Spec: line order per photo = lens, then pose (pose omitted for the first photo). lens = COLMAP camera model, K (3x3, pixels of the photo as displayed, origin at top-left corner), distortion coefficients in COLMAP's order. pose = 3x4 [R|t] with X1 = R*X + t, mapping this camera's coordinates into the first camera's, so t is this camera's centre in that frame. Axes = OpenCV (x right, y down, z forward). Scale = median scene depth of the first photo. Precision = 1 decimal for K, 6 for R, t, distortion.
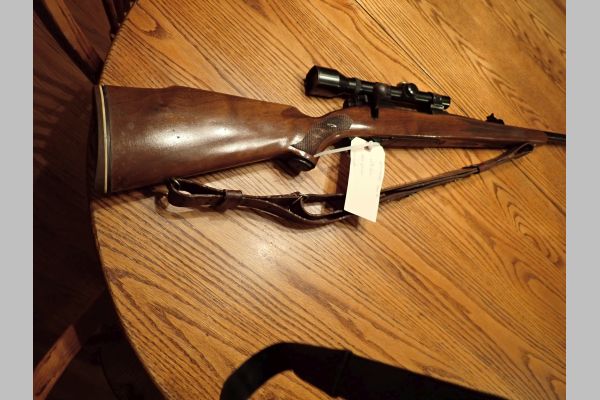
lens RADIAL K [[398.6, 0, 299.0], [0, 398.6, 198.8], [0, 0, 1]] dist [0.013338, -0.004998]
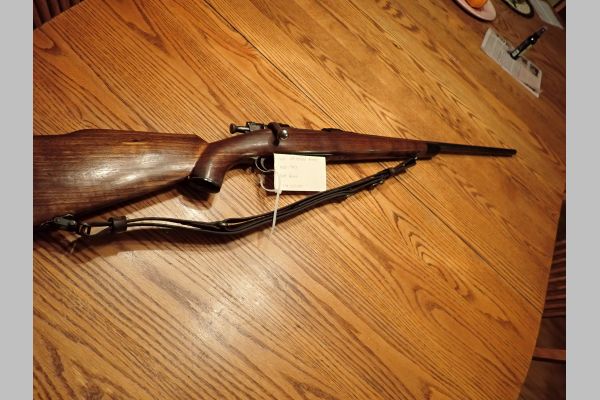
lens RADIAL K [[398.6, 0, 299.0], [0, 398.6, 198.8], [0, 0, 1]] dist [0.013338, -0.004998]
pose [[0.999927, 0.010645, 0.005659, 0.288185], [-0.008755, 0.963862, -0.266257, 0.241168], [-0.008288, 0.266188, 0.963886, 0.012463]]
